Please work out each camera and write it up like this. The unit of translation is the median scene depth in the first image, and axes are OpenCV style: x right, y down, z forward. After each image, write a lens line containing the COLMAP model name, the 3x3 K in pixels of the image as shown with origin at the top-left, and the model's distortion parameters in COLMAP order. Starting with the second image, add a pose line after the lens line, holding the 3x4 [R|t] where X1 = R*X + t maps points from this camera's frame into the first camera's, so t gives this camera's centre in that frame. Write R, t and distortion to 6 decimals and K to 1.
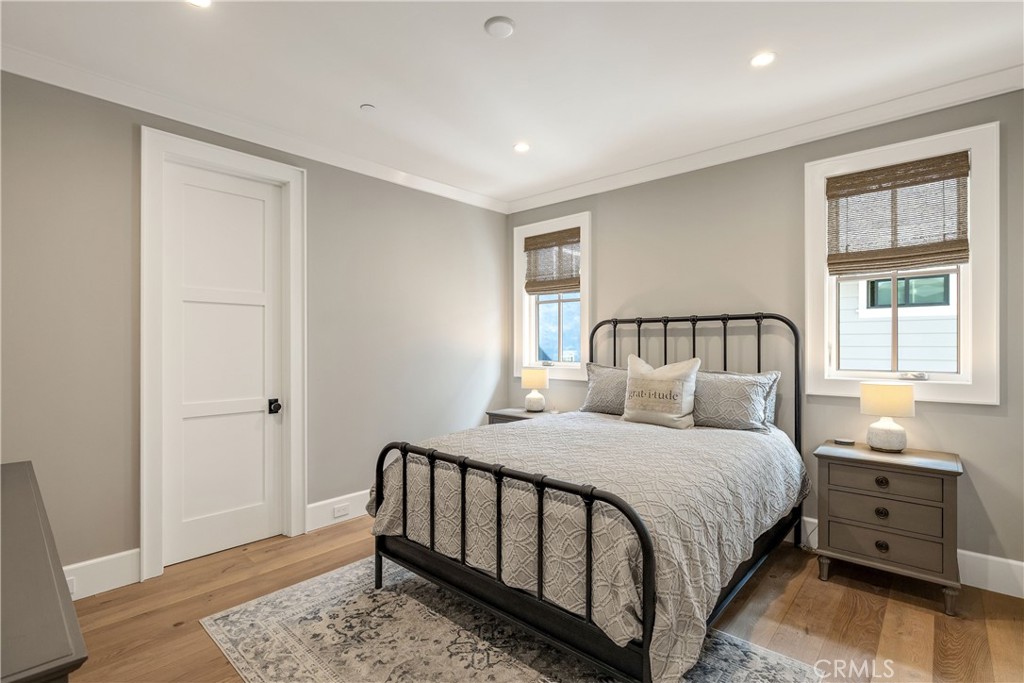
lens RADIAL K [[469.2, 0, 512.0], [0, 469.2, 341.5], [0, 0, 1]] dist [-0.001124, -0.000007]
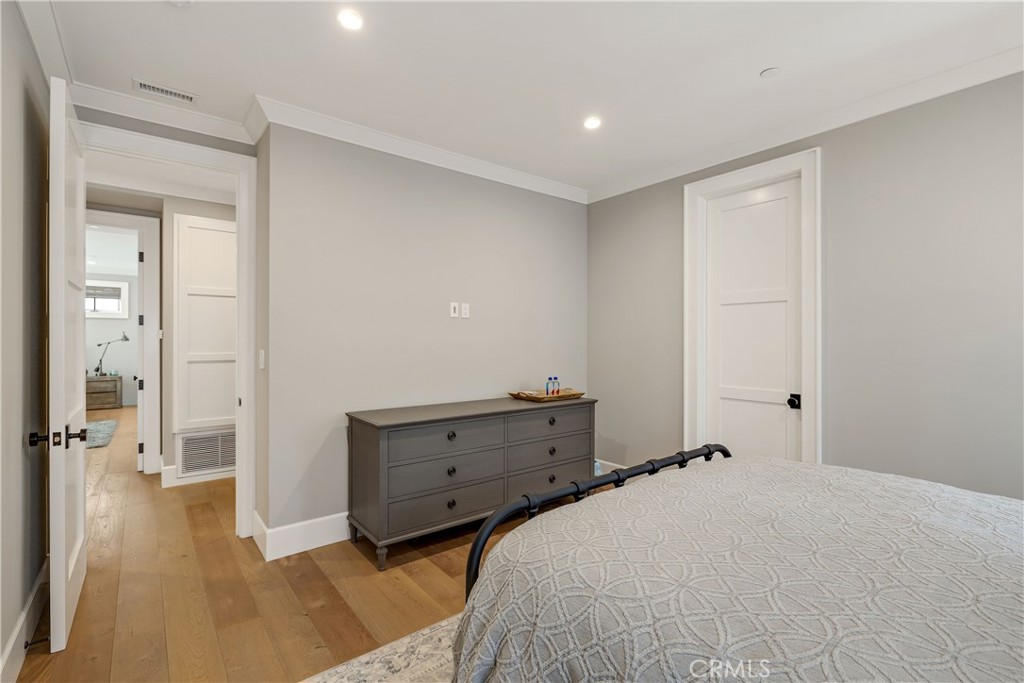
lens RADIAL K [[469.2, 0, 512.0], [0, 469.2, 341.5], [0, 0, 1]] dist [-0.001124, -0.000007]
pose [[-0.161362, 0.004448, -0.986885, 0.571687], [0.009276, 0.999953, 0.002990, 0.003405], [0.986852, -0.008672, -0.161396, 0.577036]]
